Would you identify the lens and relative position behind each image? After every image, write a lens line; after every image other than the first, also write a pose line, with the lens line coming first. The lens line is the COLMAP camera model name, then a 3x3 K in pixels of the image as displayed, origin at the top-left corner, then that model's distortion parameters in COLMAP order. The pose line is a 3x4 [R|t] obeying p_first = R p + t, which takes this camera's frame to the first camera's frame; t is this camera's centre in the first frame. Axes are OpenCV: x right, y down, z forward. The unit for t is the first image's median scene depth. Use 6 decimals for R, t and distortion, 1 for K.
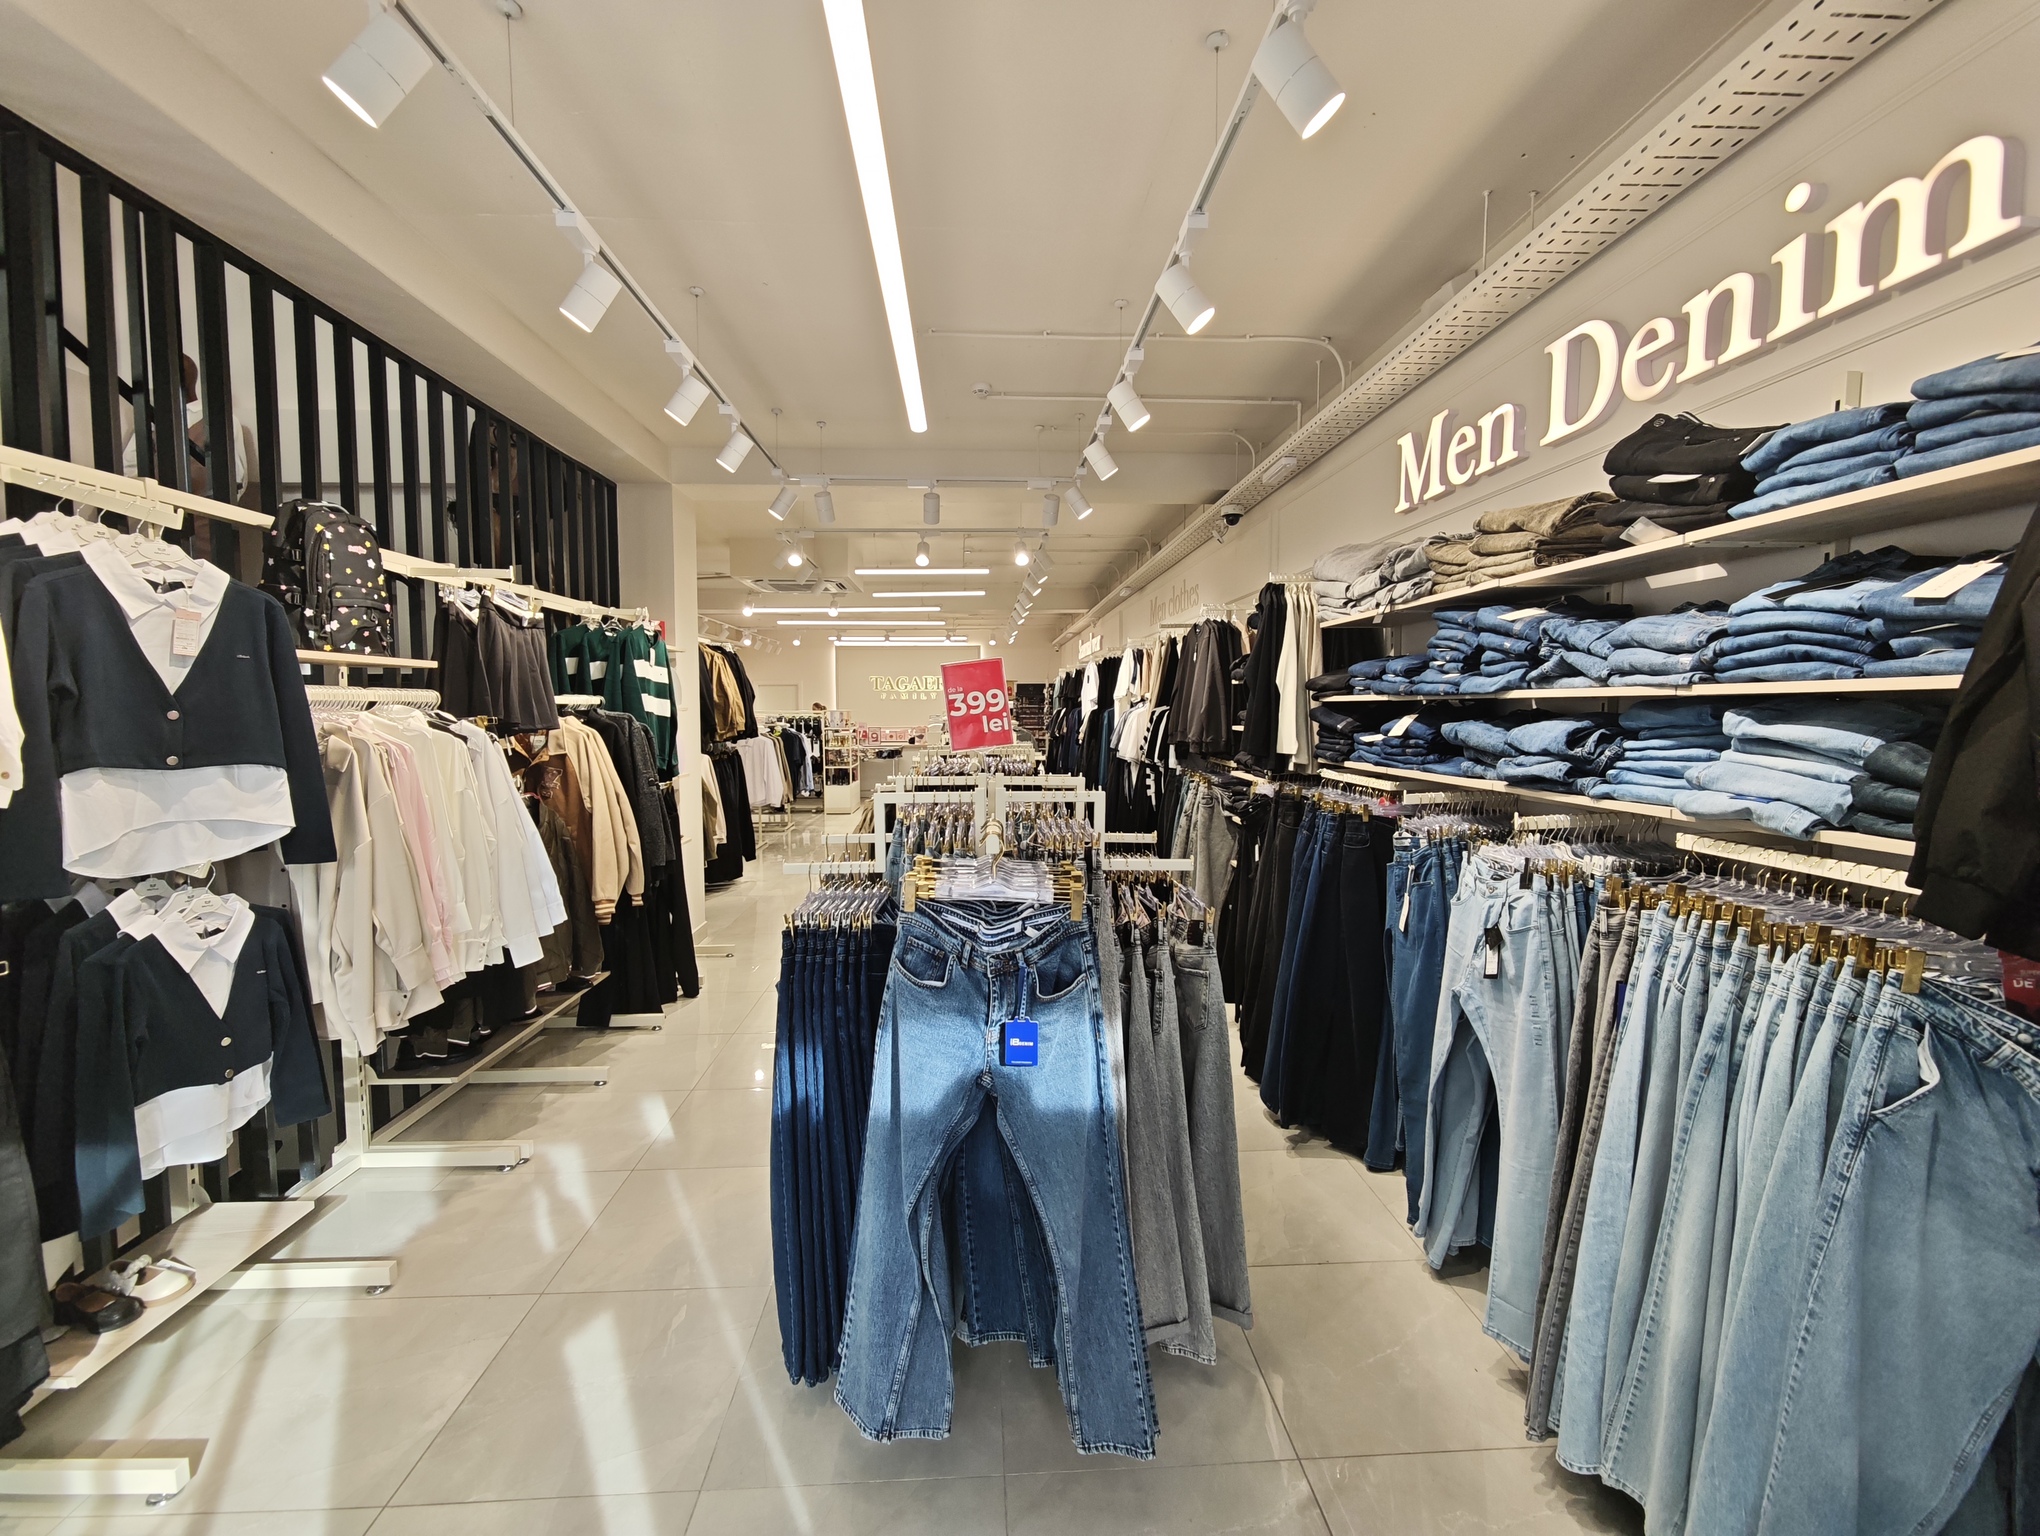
lens RADIAL K [[852.9, 0, 1022.9], [0, 852.9, 761.5], [0, 0, 1]] dist [-0.012229, 0.004065]
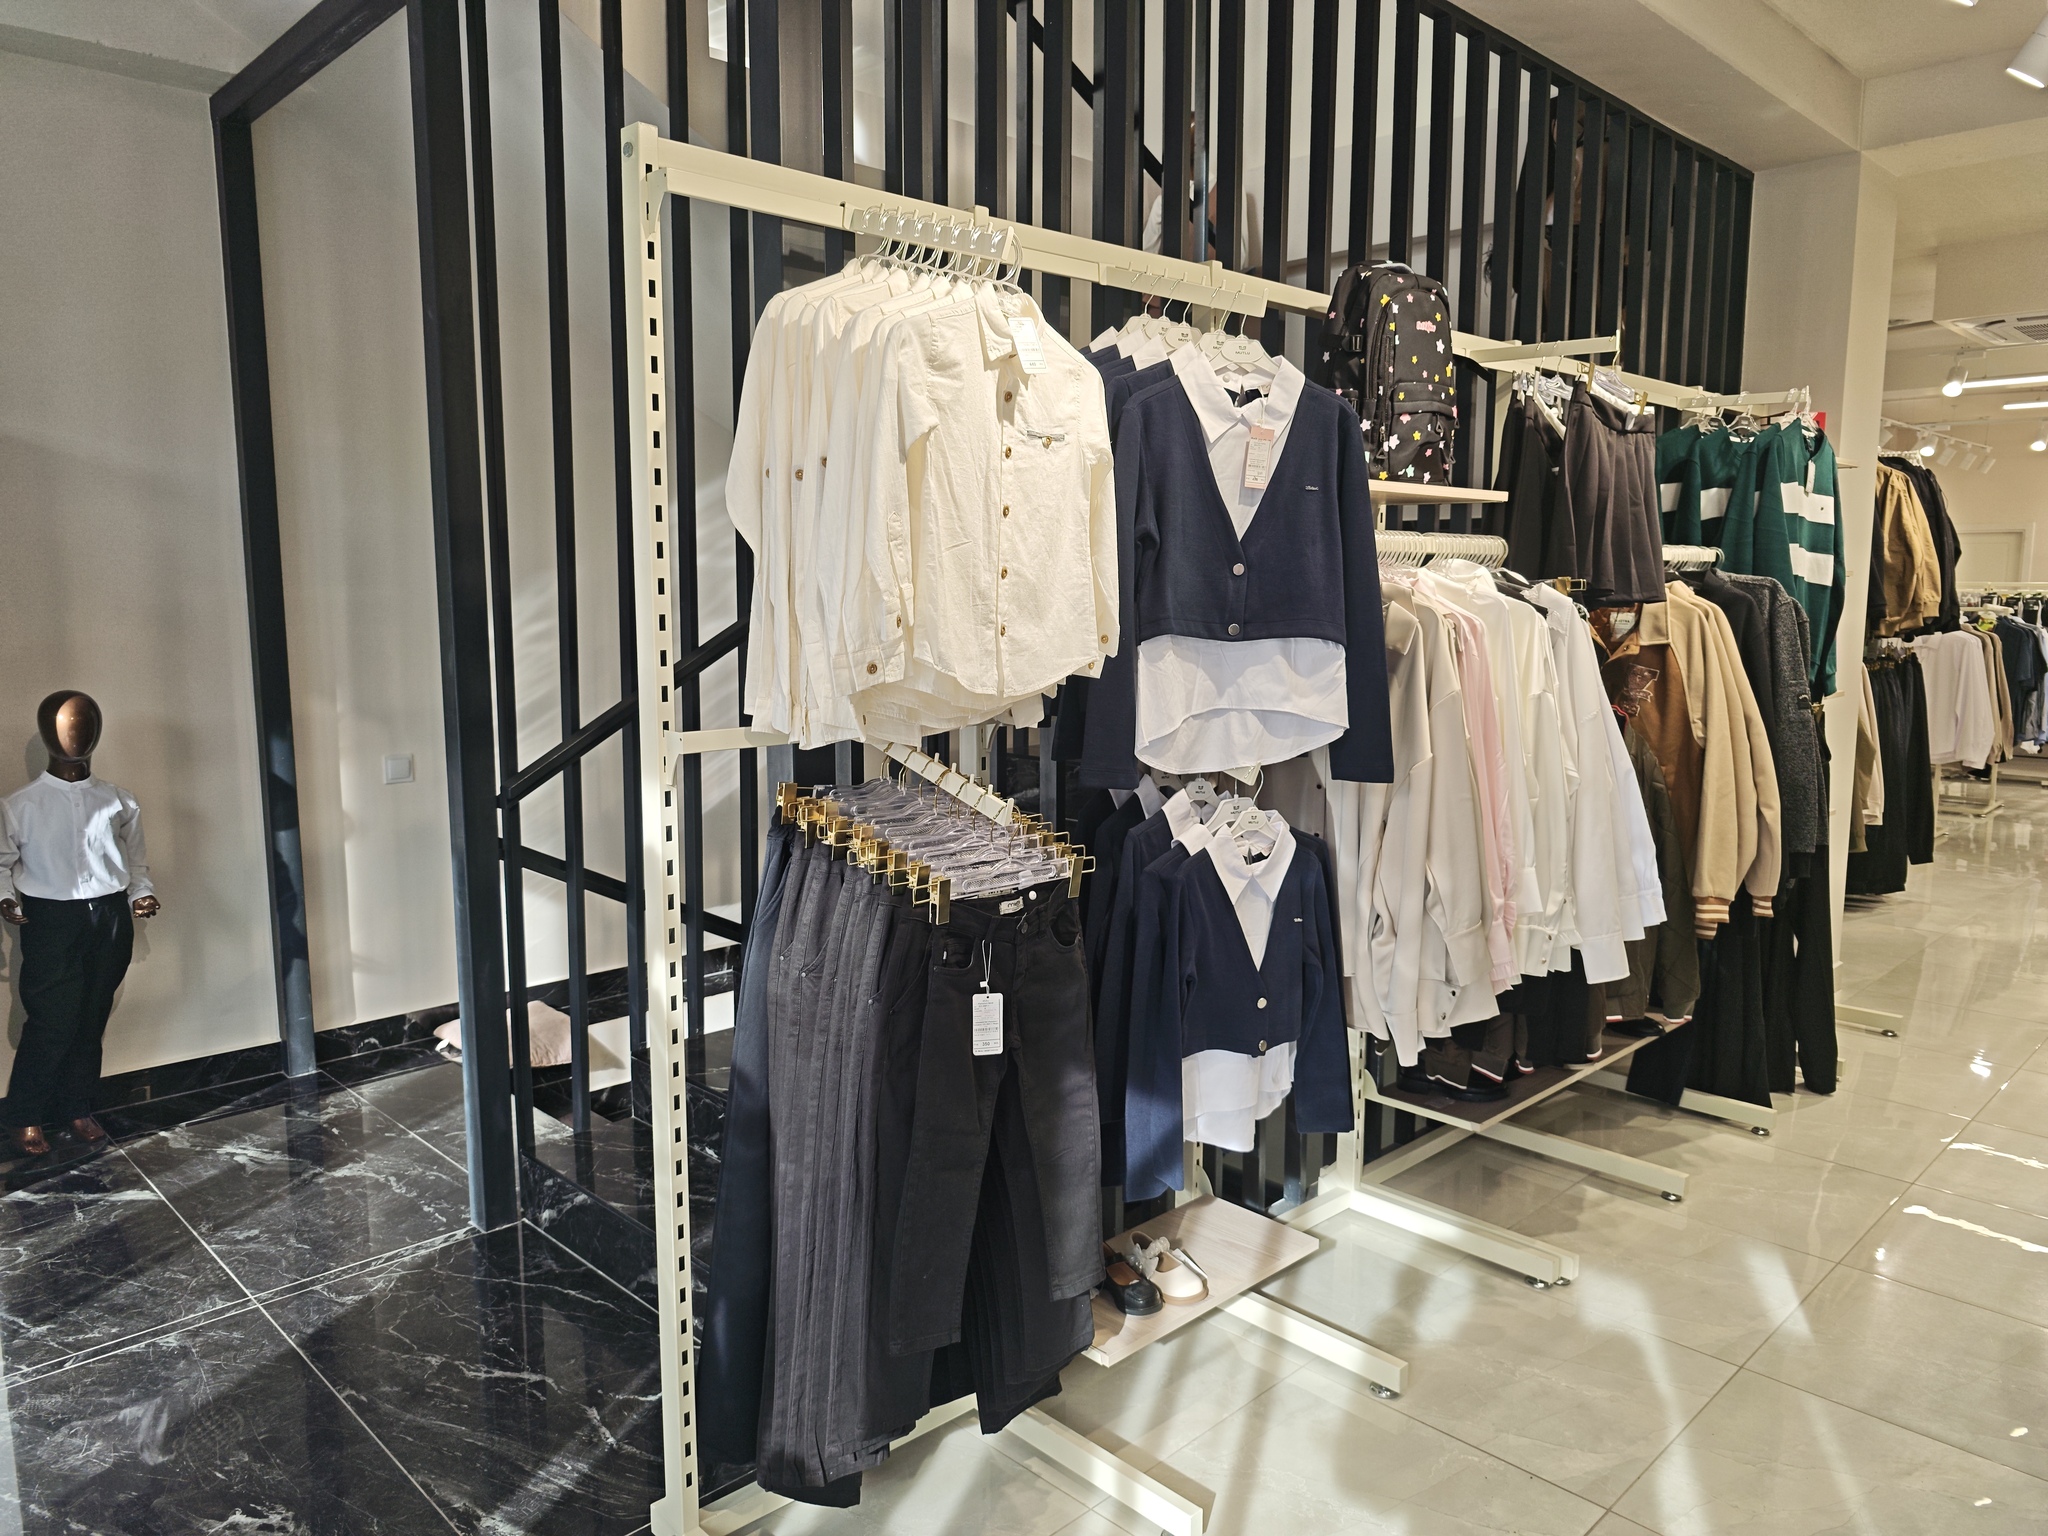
lens RADIAL K [[1409.8, 0, 1024.0], [0, 1409.8, 768.0], [0, 0, 1]] dist [-0.001075, -0.003301]
pose [[0.661069, 0.103460, -0.743158, -0.106283], [-0.051176, 0.994359, 0.092908, 0.009804], [0.748578, -0.023387, 0.662635, 0.006681]]
